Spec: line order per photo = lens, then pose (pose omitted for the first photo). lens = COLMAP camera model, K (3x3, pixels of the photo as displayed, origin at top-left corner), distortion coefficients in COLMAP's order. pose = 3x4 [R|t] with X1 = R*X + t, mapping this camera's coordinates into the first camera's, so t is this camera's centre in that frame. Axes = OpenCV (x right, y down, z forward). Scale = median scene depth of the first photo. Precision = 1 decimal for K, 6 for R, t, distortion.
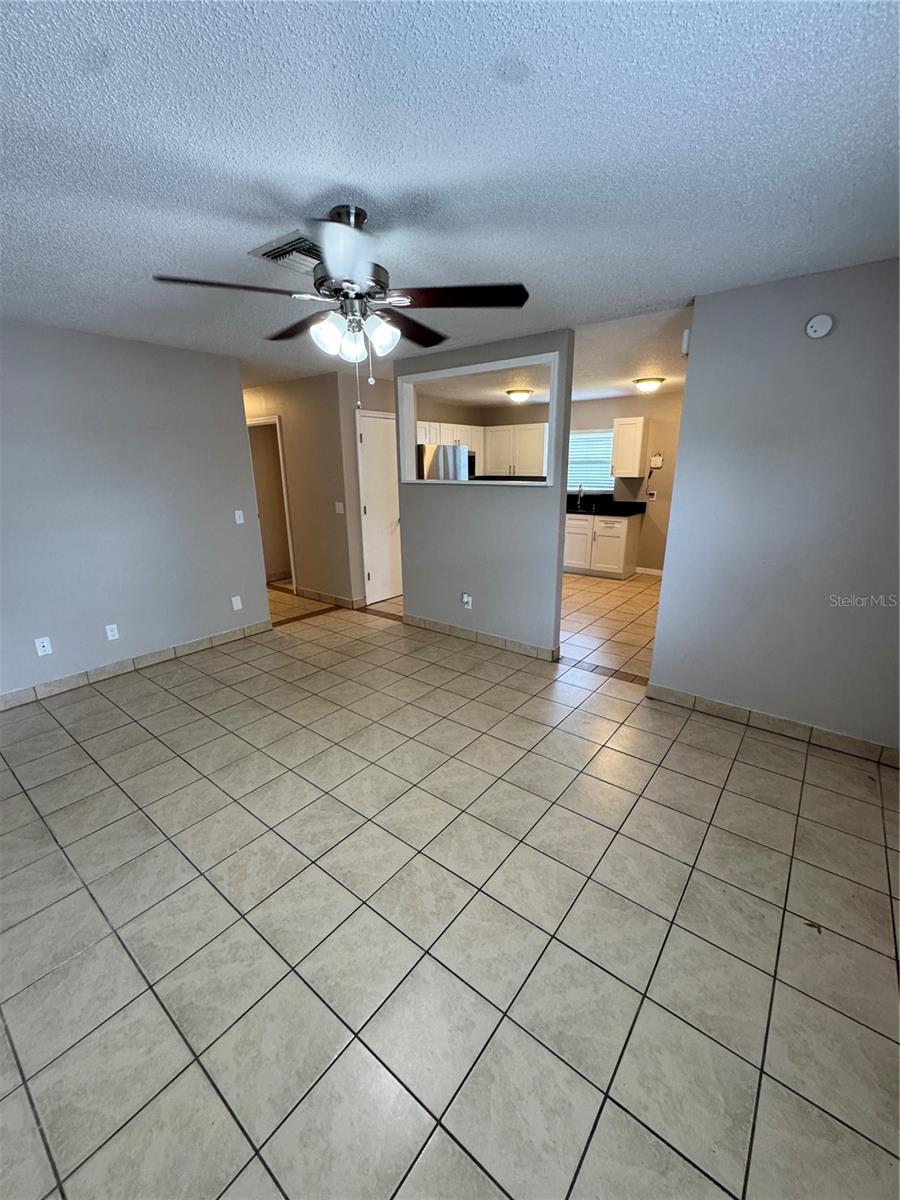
lens RADIAL K [[482.1, 0, 451.2], [0, 482.1, 600.9], [0, 0, 1]] dist [-0.005880, 0.000470]
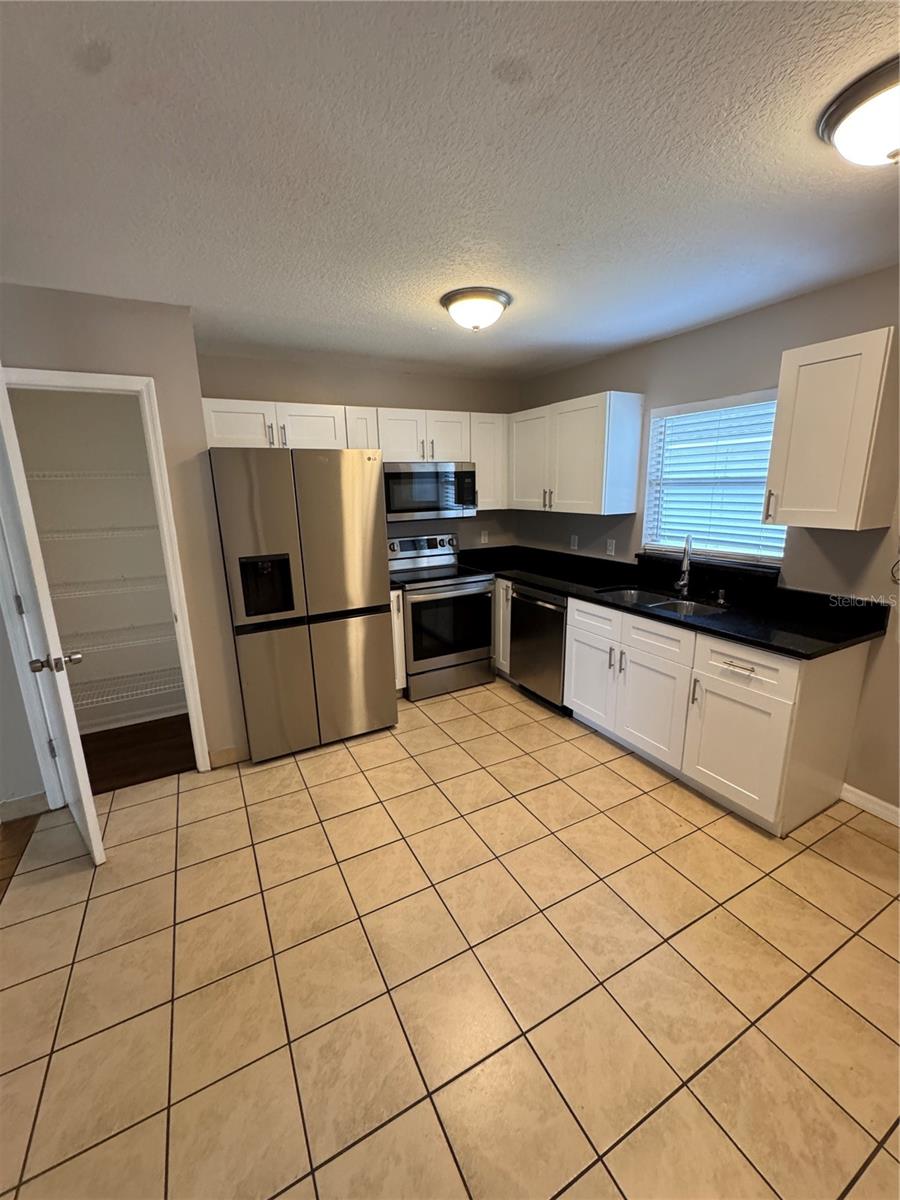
lens RADIAL K [[482.1, 0, 452.4], [0, 482.1, 599.2], [0, 0, 1]] dist [-0.005880, 0.000470]
pose [[0.916686, 0.084044, -0.390671, 0.266356], [-0.098778, 0.994951, -0.017736, -0.176716], [0.387208, 0.054848, 0.920359, 0.602825]]
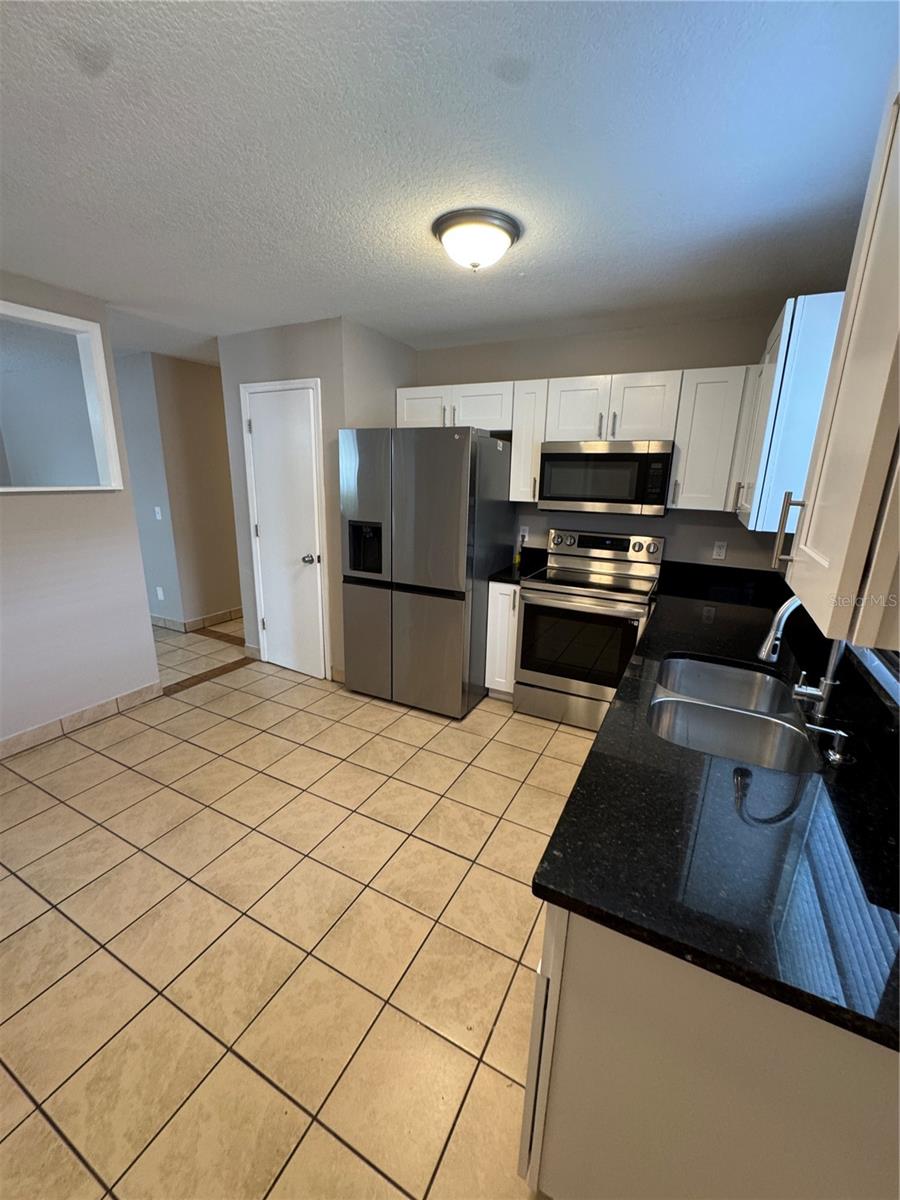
lens RADIAL K [[482.1, 0, 451.5], [0, 482.1, 600.2], [0, 0, 1]] dist [-0.005880, 0.000470]
pose [[0.188350, 0.266678, -0.945202, 0.439725], [-0.294963, 0.933356, 0.204559, -0.252185], [0.936761, 0.240271, 0.254457, 0.880913]]
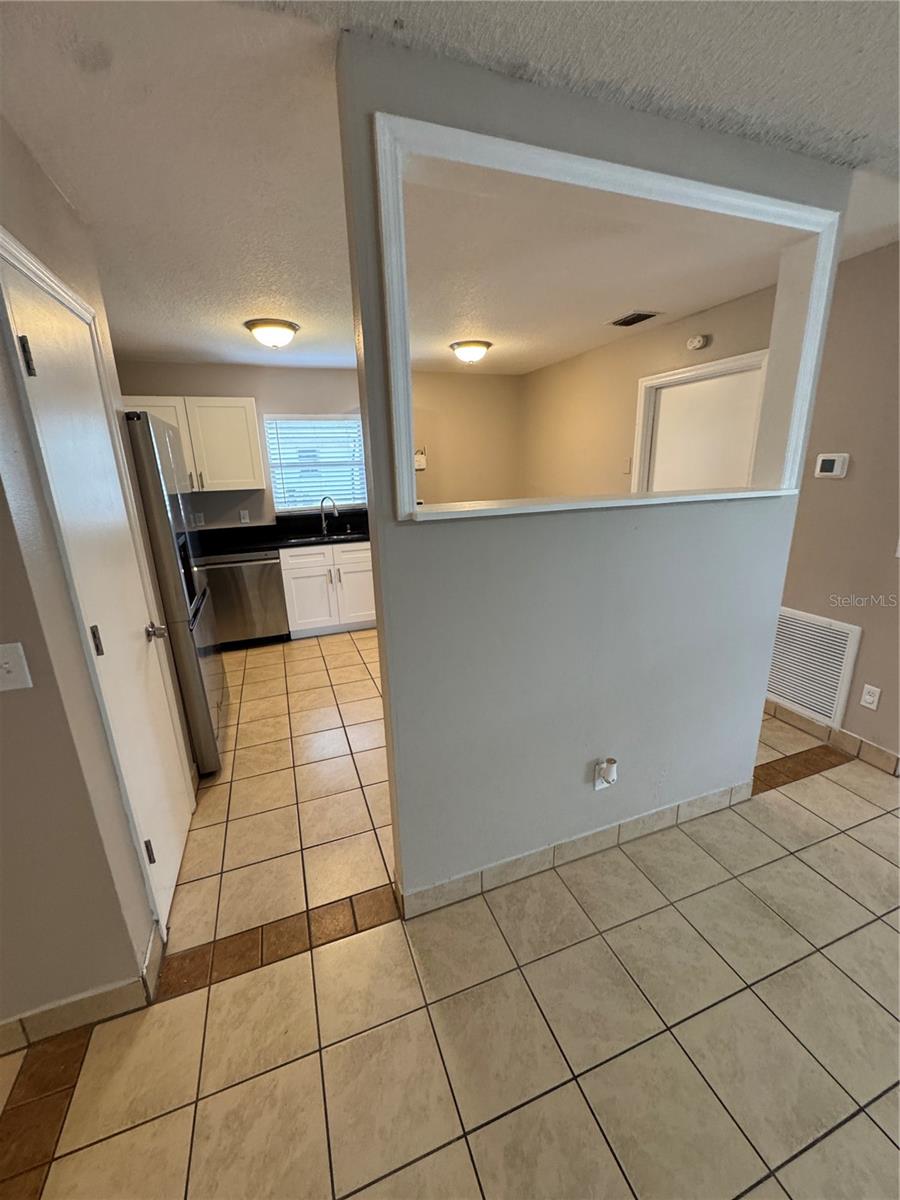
lens RADIAL K [[482.1, 0, 449.8], [0, 482.1, 600.5], [0, 0, 1]] dist [-0.005880, 0.000470]
pose [[0.520260, -0.240949, 0.819312, -0.228943], [0.256243, 0.959212, 0.119378, -0.152356], [-0.814658, 0.147836, 0.560782, 0.549800]]
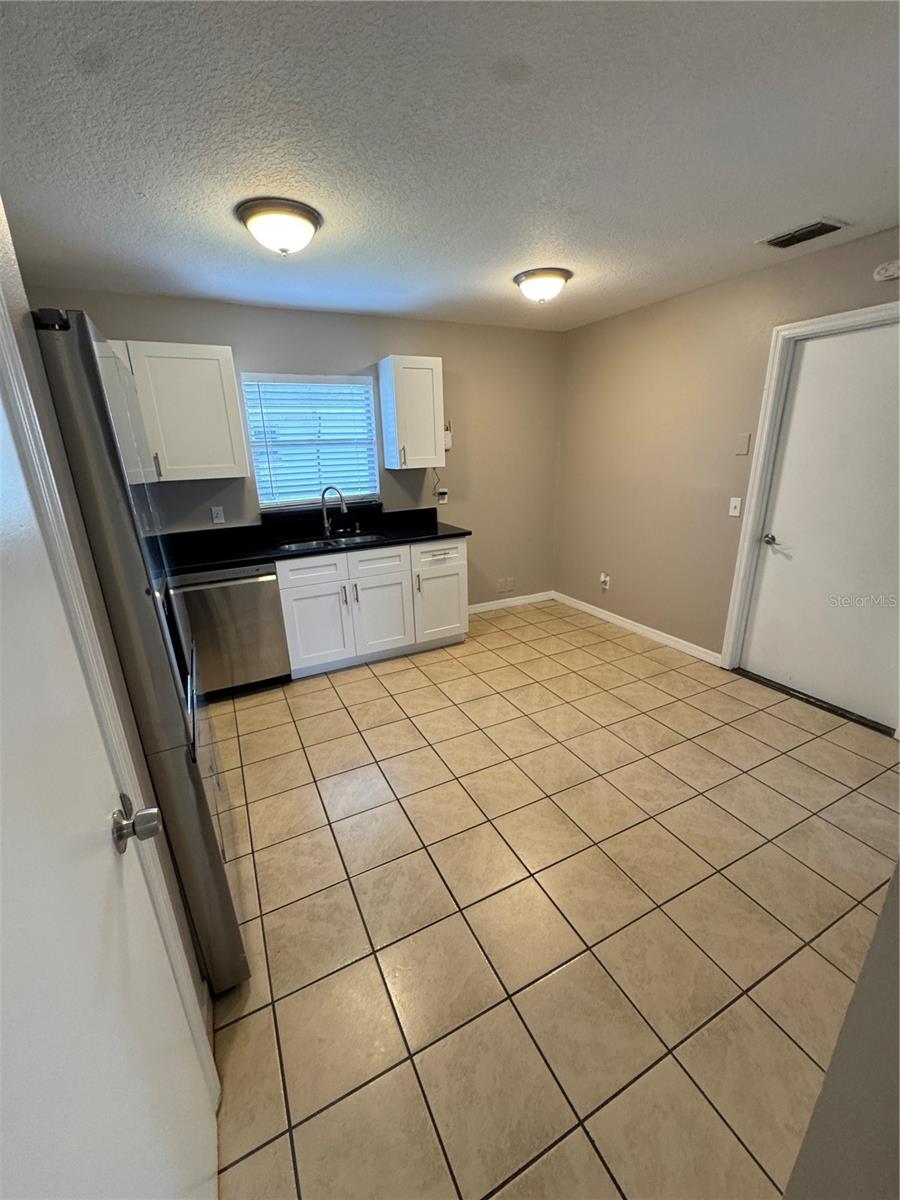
lens RADIAL K [[482.1, 0, 450.1], [0, 482.1, 600.3], [0, 0, 1]] dist [-0.005880, 0.000470]
pose [[0.423969, -0.283001, 0.860326, -0.143859], [0.270031, 0.946221, 0.178184, -0.200295], [-0.864485, 0.156770, 0.477587, 0.721538]]
